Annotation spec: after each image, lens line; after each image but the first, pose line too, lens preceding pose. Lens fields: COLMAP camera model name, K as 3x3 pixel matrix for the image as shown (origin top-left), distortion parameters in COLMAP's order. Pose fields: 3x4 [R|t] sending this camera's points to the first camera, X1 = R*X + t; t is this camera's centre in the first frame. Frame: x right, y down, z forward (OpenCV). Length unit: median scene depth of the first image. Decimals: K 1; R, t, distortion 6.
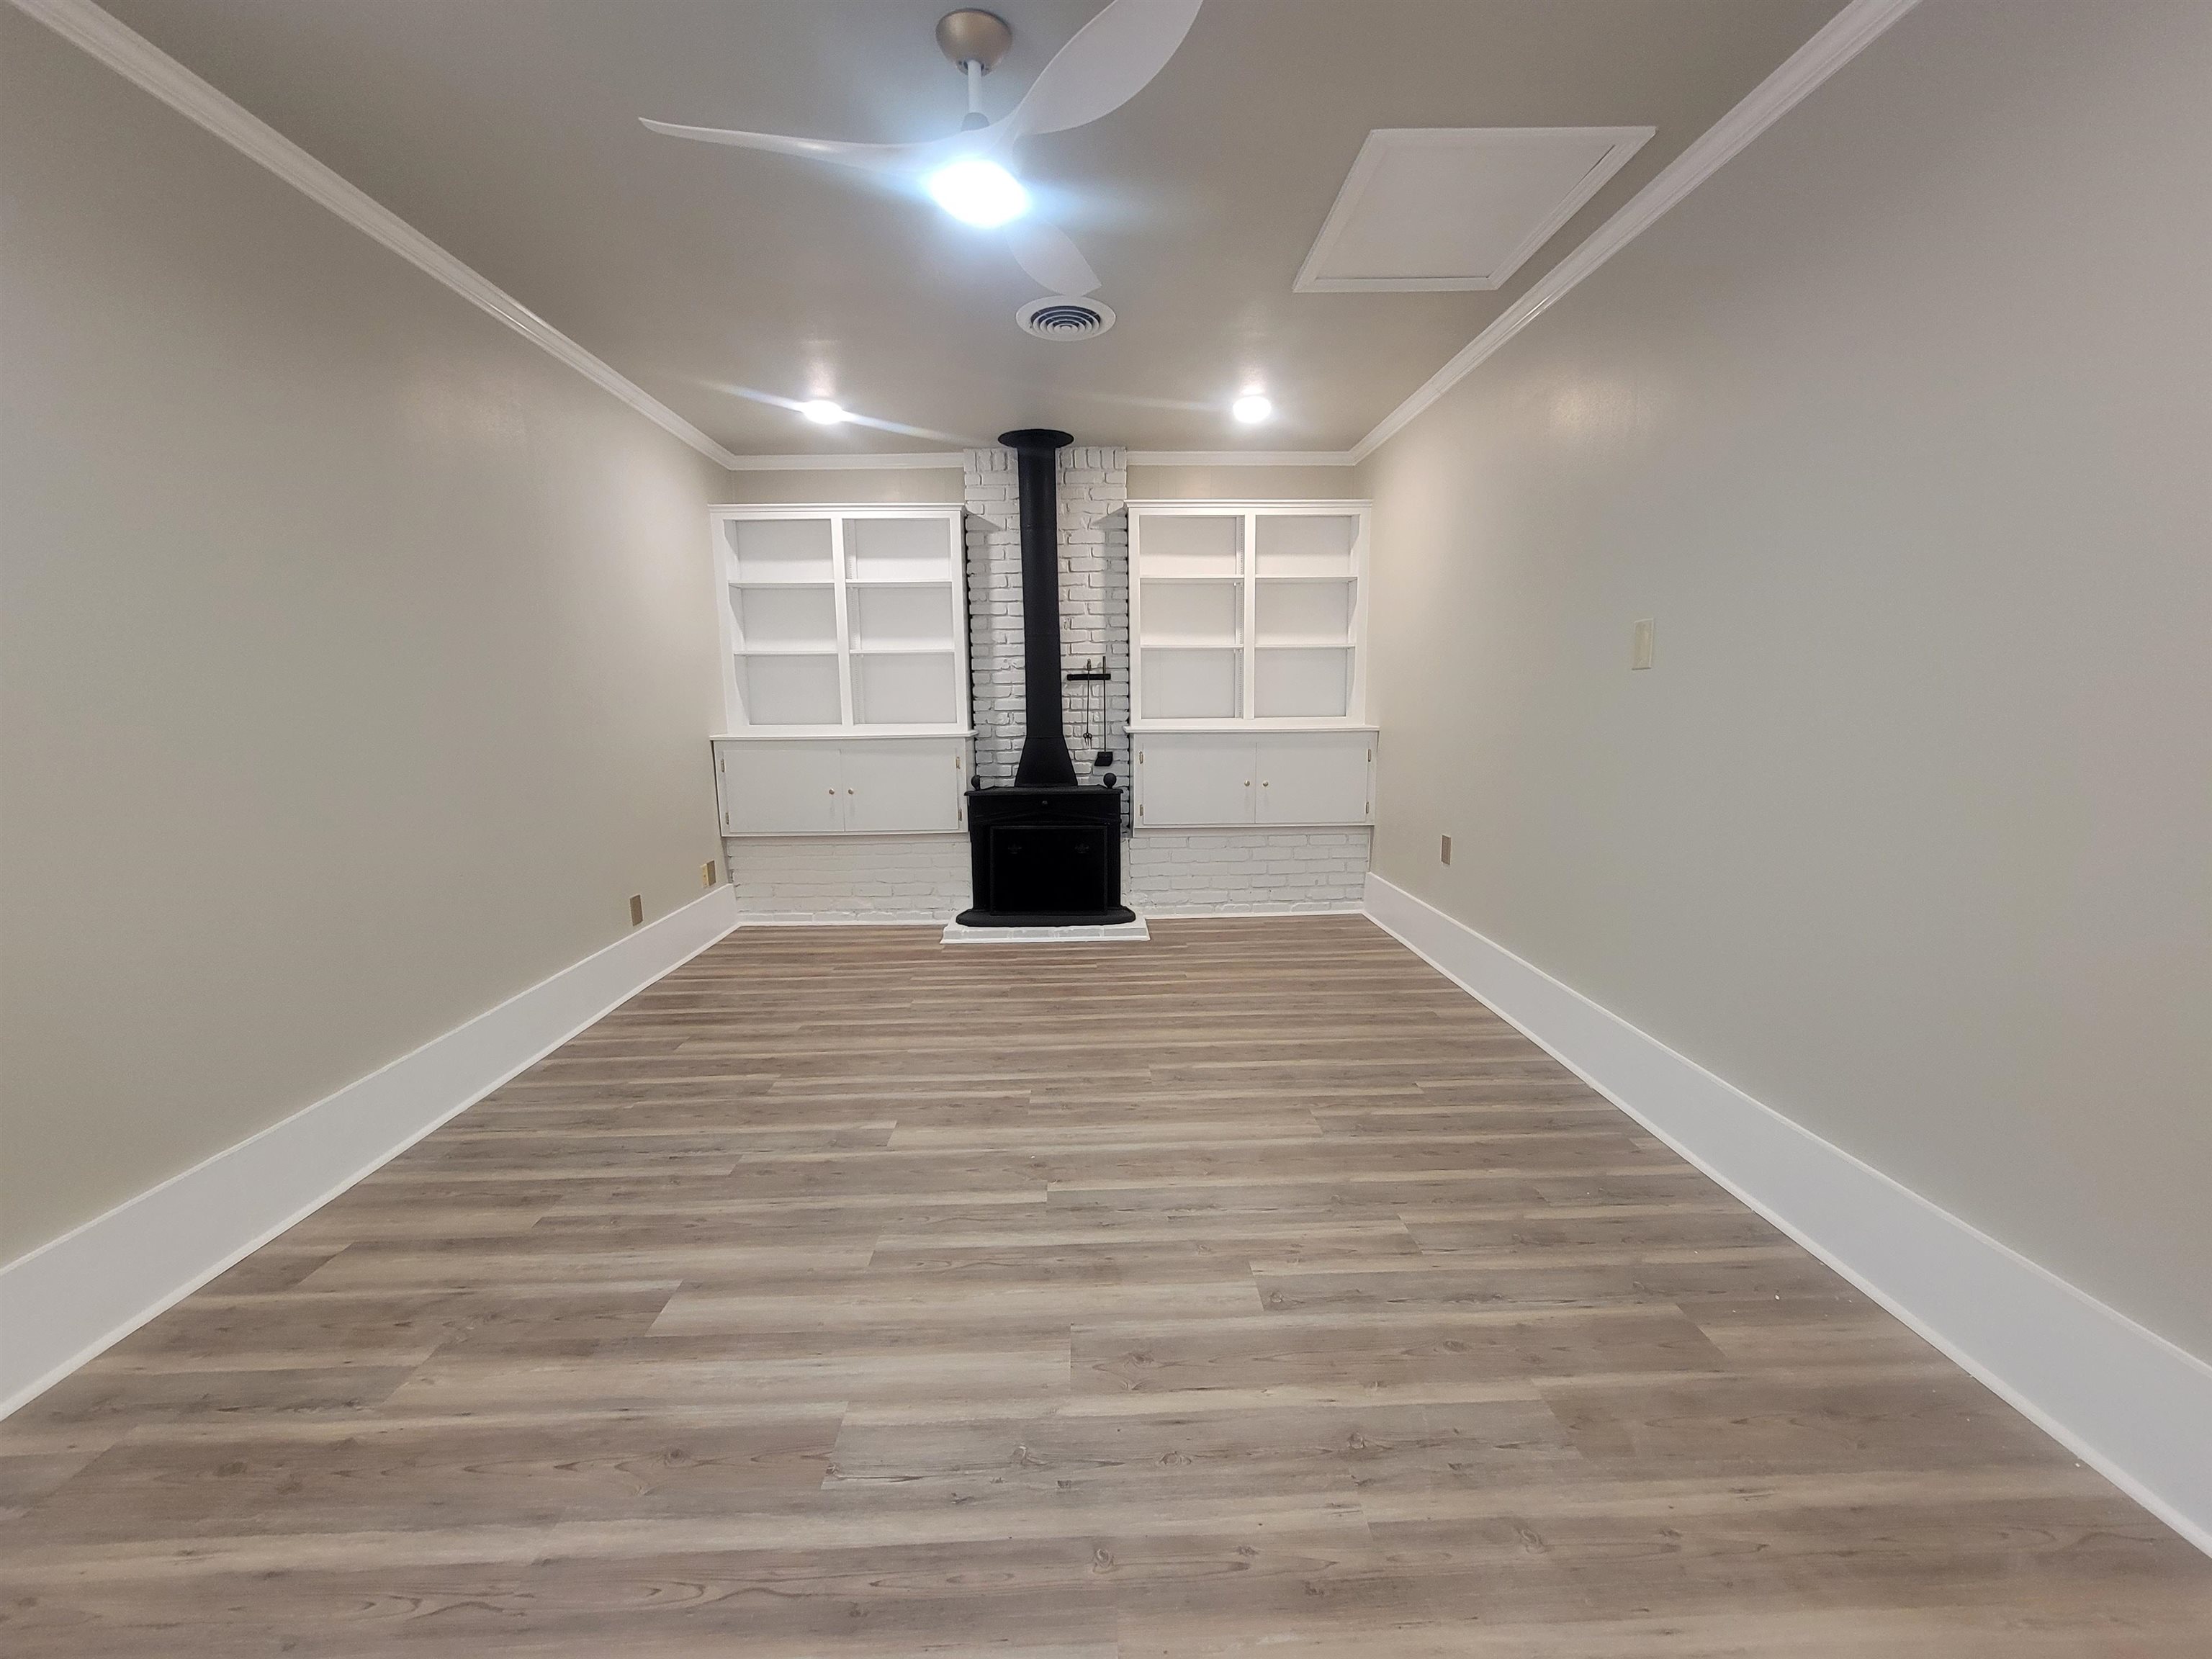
lens RADIAL K [[902.7, 0, 1108.9], [0, 902.7, 835.2], [0, 0, 1]] dist [-0.002097, 0.000231]
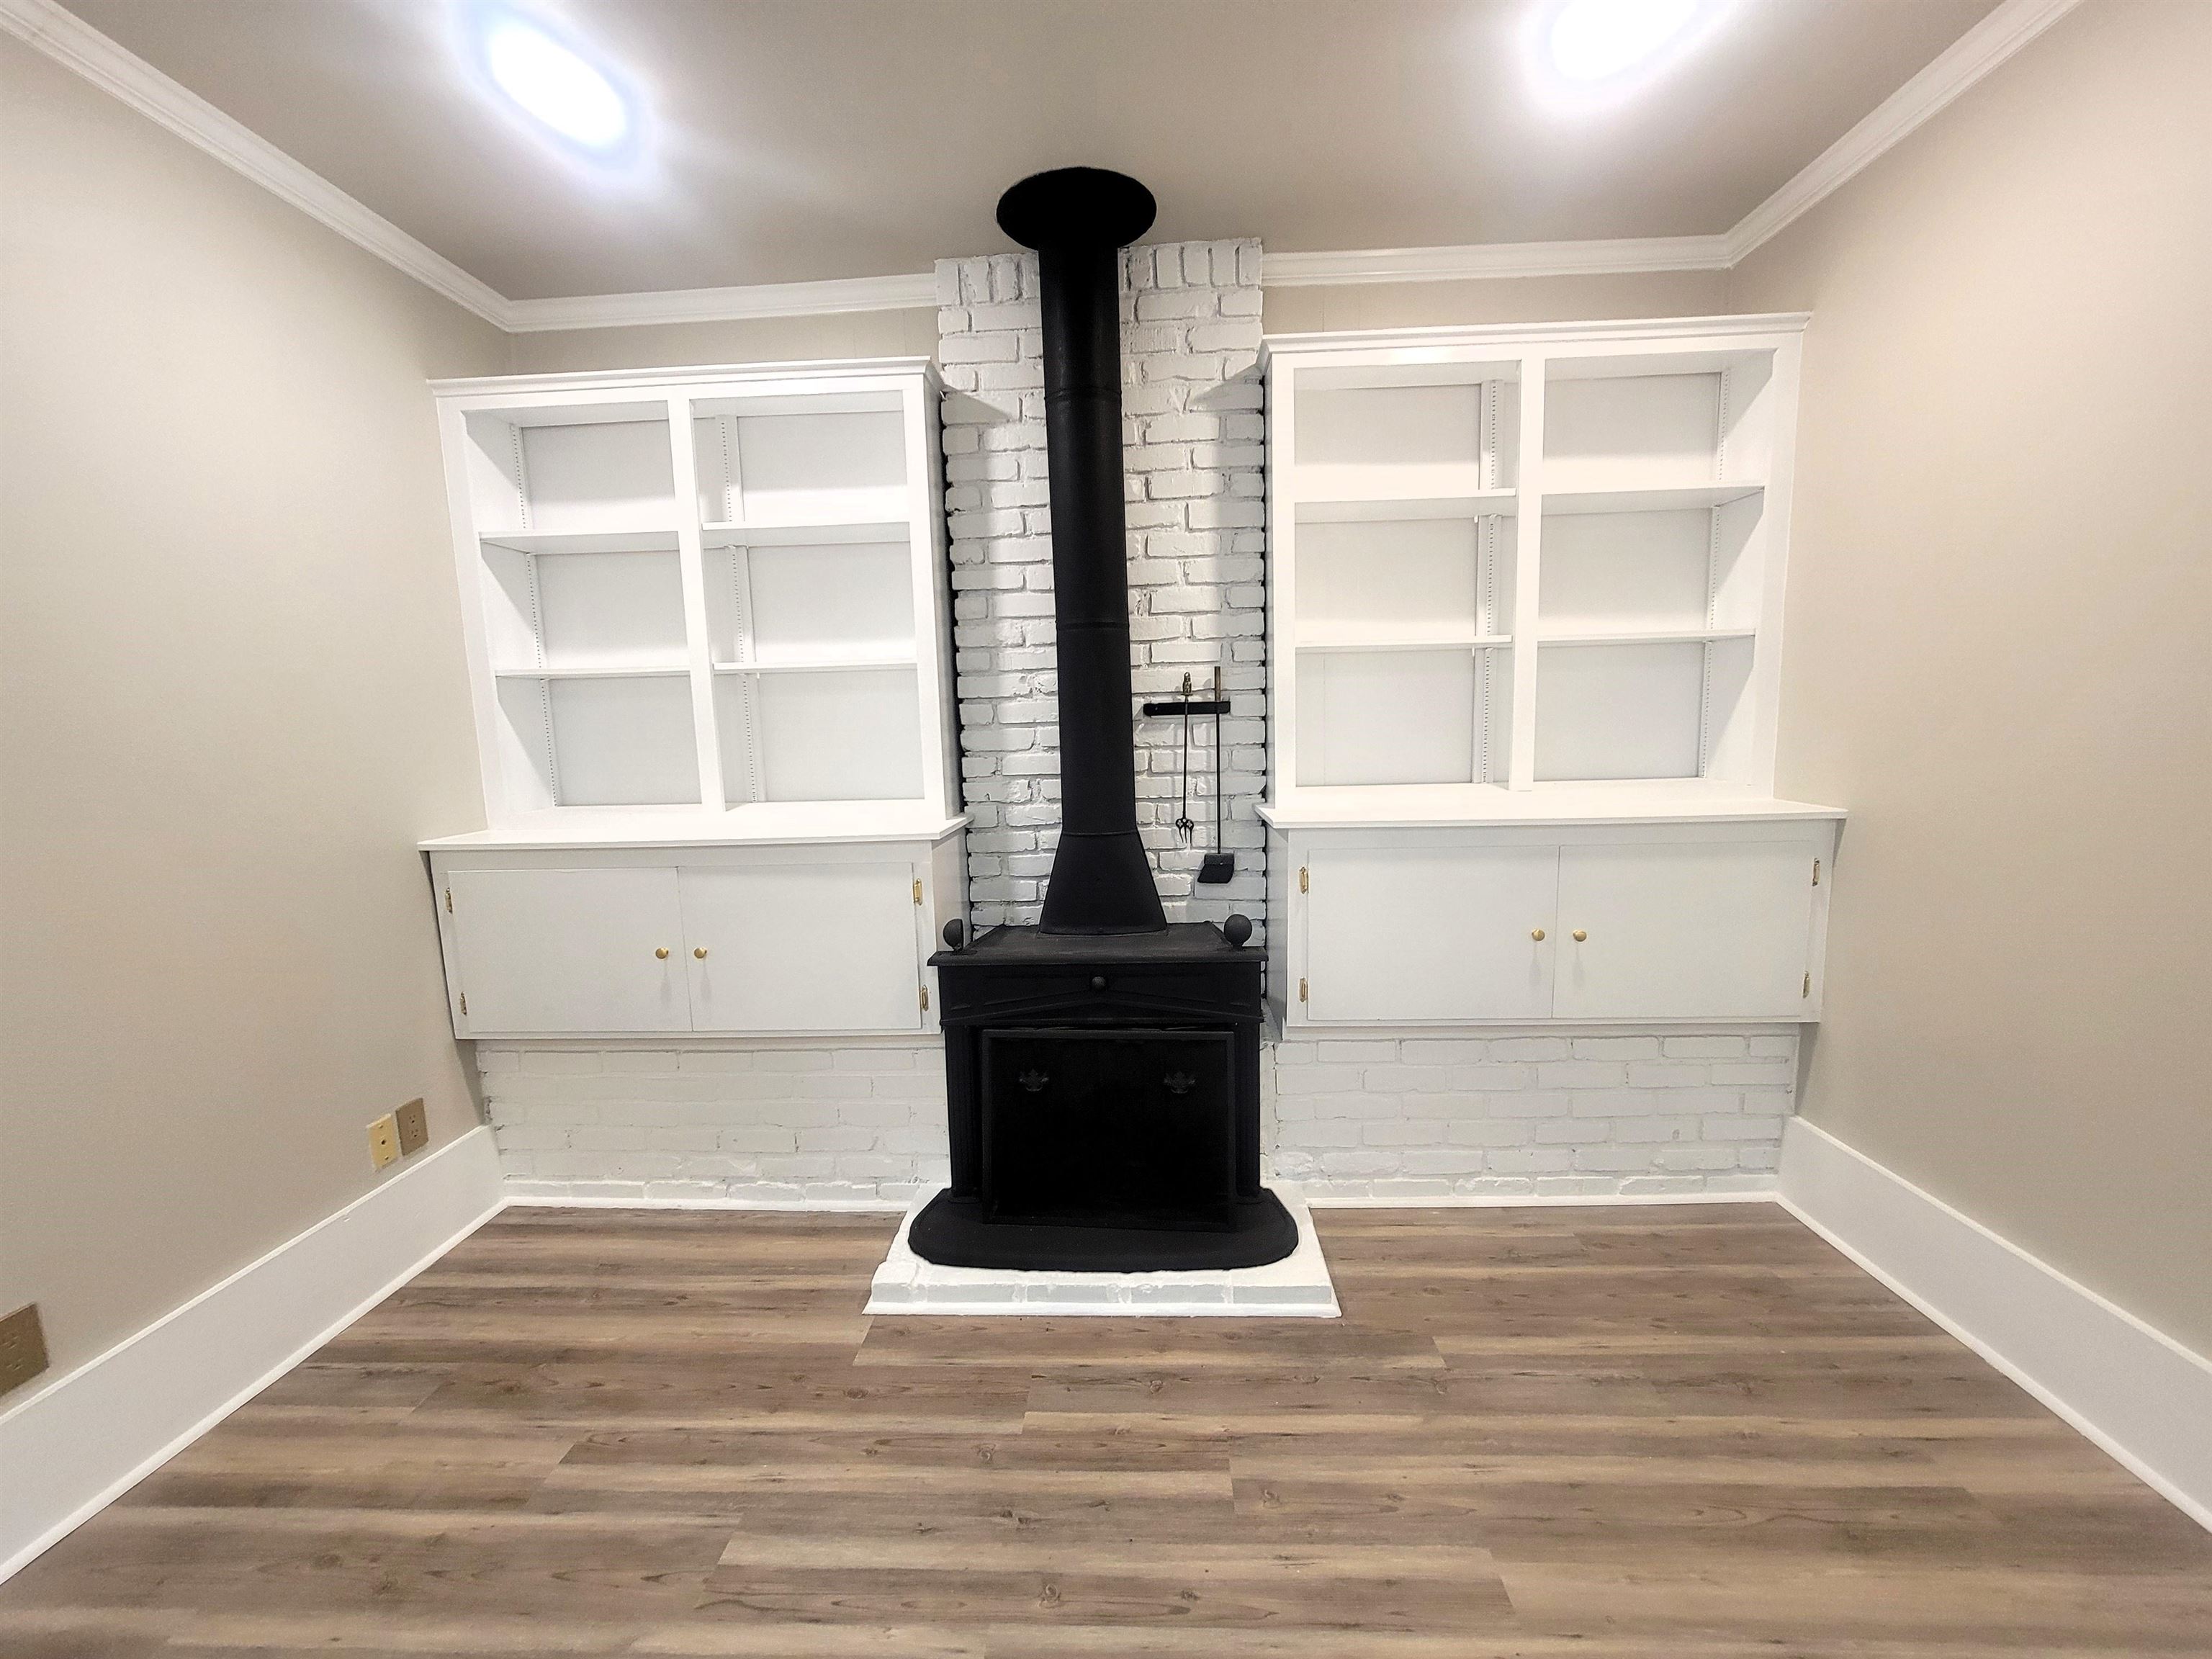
lens RADIAL K [[902.7, 0, 1108.9], [0, 902.7, 835.2], [0, 0, 1]] dist [-0.002097, 0.000231]
pose [[0.997038, -0.006166, -0.076661, -0.027805], [0.004302, 0.999692, -0.024455, -0.094033], [0.076788, 0.024052, 0.996757, 0.505375]]
